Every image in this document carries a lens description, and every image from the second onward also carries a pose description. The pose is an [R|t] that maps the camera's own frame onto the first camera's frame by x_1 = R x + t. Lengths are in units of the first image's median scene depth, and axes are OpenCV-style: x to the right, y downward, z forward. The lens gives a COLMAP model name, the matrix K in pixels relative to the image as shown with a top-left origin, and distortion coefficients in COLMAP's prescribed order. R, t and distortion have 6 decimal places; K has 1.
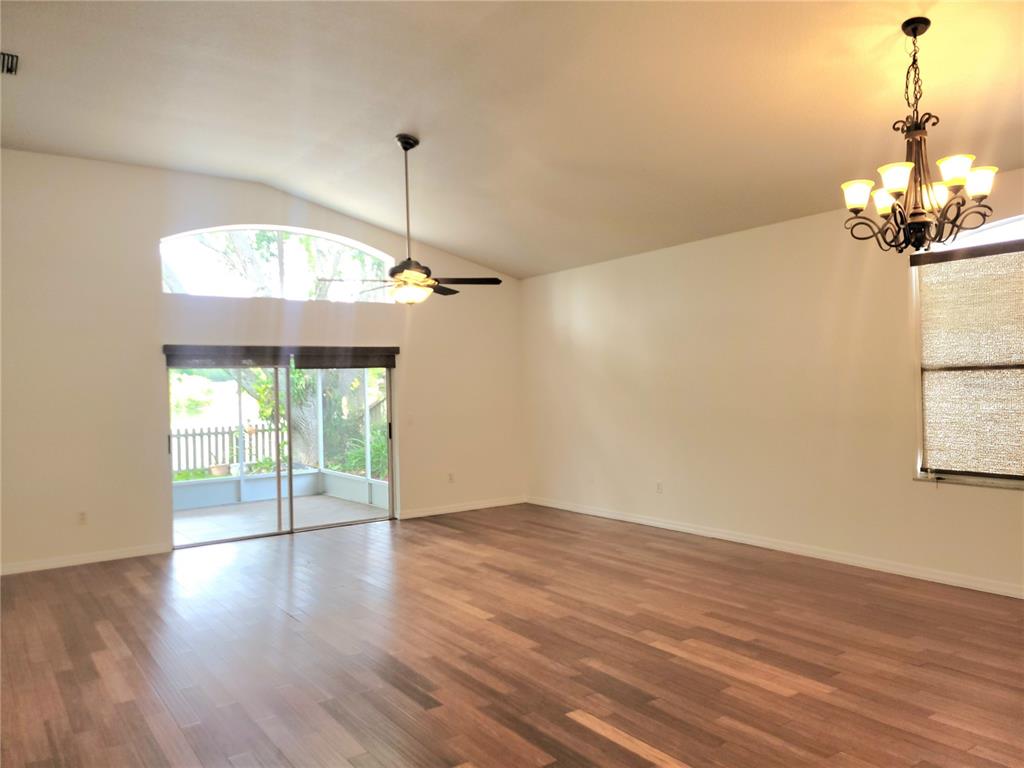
lens RADIAL K [[763.9, 0, 499.1], [0, 763.9, 394.9], [0, 0, 1]] dist [0.047845, -0.027239]
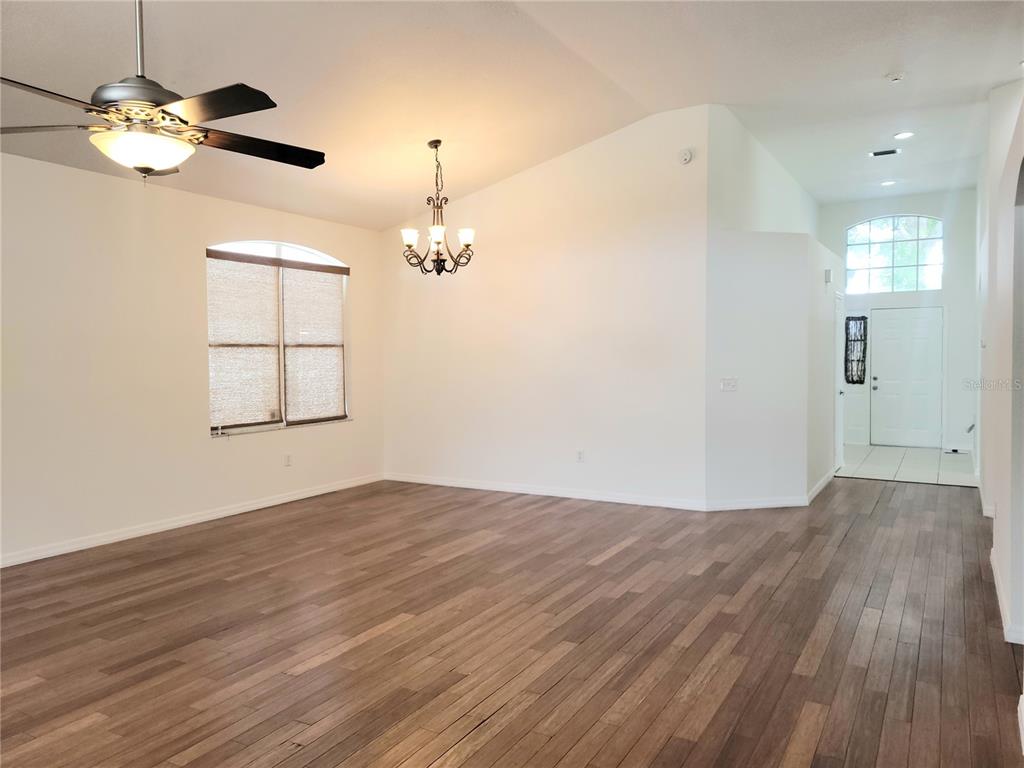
lens RADIAL K [[763.9, 0, 501.8], [0, 763.9, 378.8], [0, 0, 1]] dist [0.047845, -0.027239]
pose [[-0.431106, -0.003225, 0.902296, -0.759107], [0.030993, 0.999351, 0.018380, 0.012260], [-0.901769, 0.035888, -0.430726, 1.156525]]
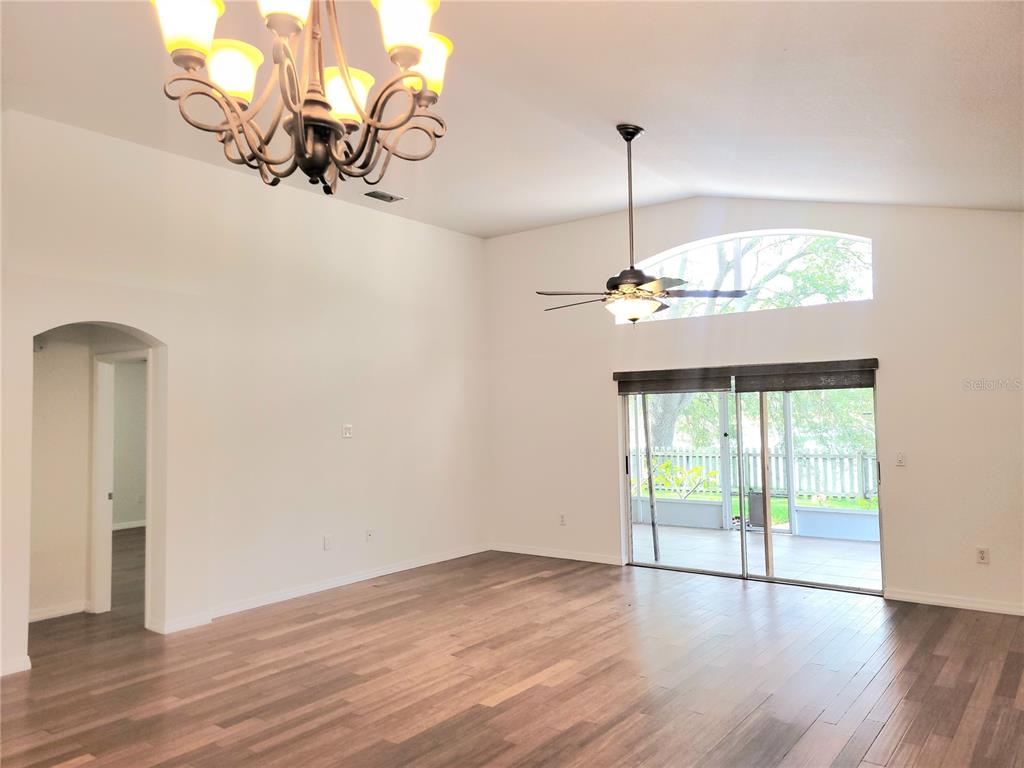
lens RADIAL K [[763.9, 0, 506.3], [0, 763.9, 380.5], [0, 0, 1]] dist [0.047845, -0.027239]
pose [[0.312087, -0.021057, -0.949820, 0.726725], [-0.001606, 0.999741, -0.022691, -0.039279], [0.950052, 0.008607, 0.311973, 0.691376]]
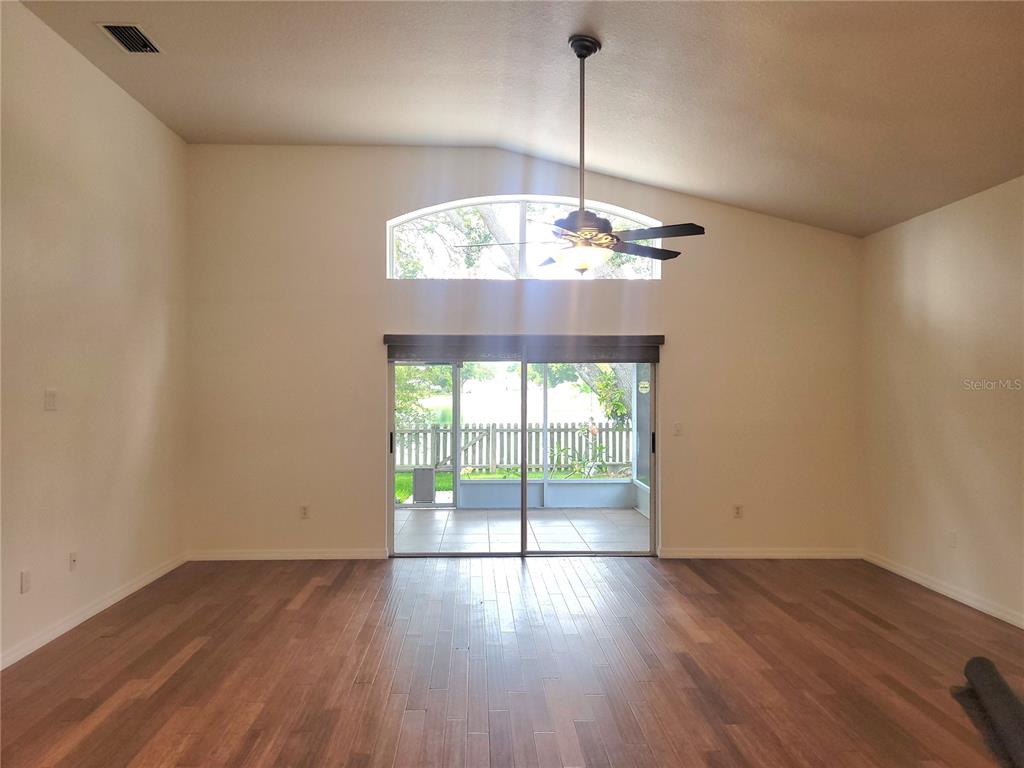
lens RADIAL K [[763.9, 0, 491.6], [0, 763.9, 387.9], [0, 0, 1]] dist [0.047845, -0.027239]
pose [[0.833998, 0.026340, -0.551139, 0.242244], [-0.029227, 0.999567, 0.003544, -0.011735], [0.550993, 0.013153, 0.834406, 0.404775]]
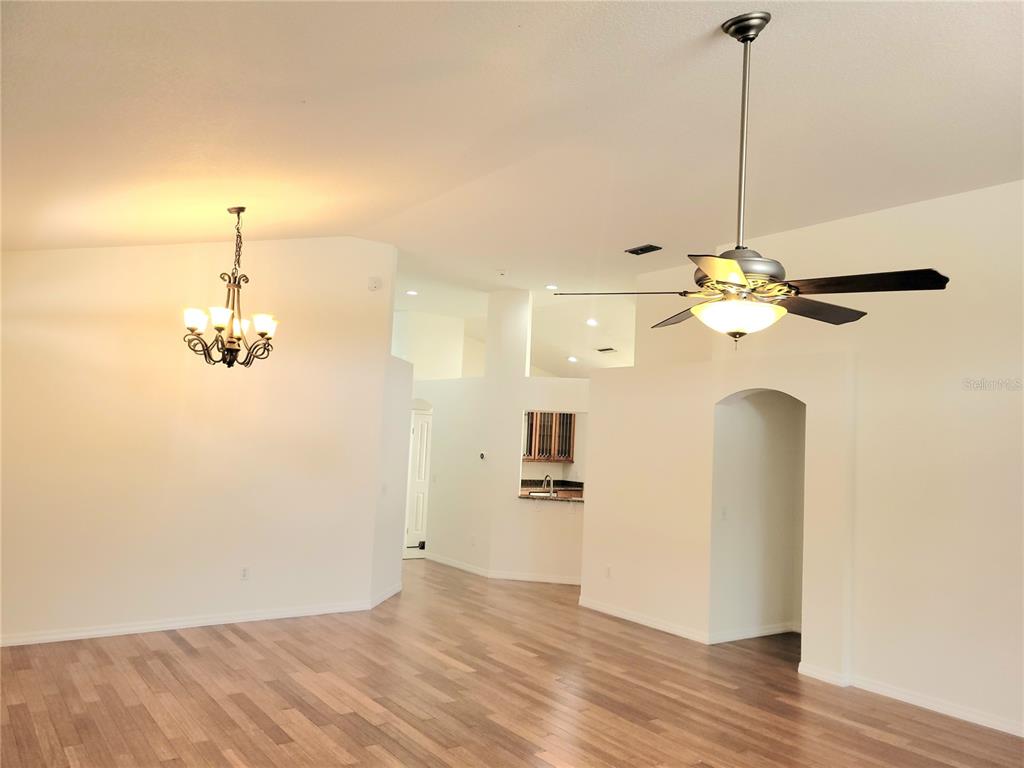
lens RADIAL K [[763.9, 0, 495.8], [0, 763.9, 382.8], [0, 0, 1]] dist [0.047845, -0.027239]
pose [[-0.999535, -0.025015, -0.017433, 0.057351], [-0.023933, 0.997928, -0.059721, -0.062383], [0.018891, -0.059276, -0.998063, 1.715233]]
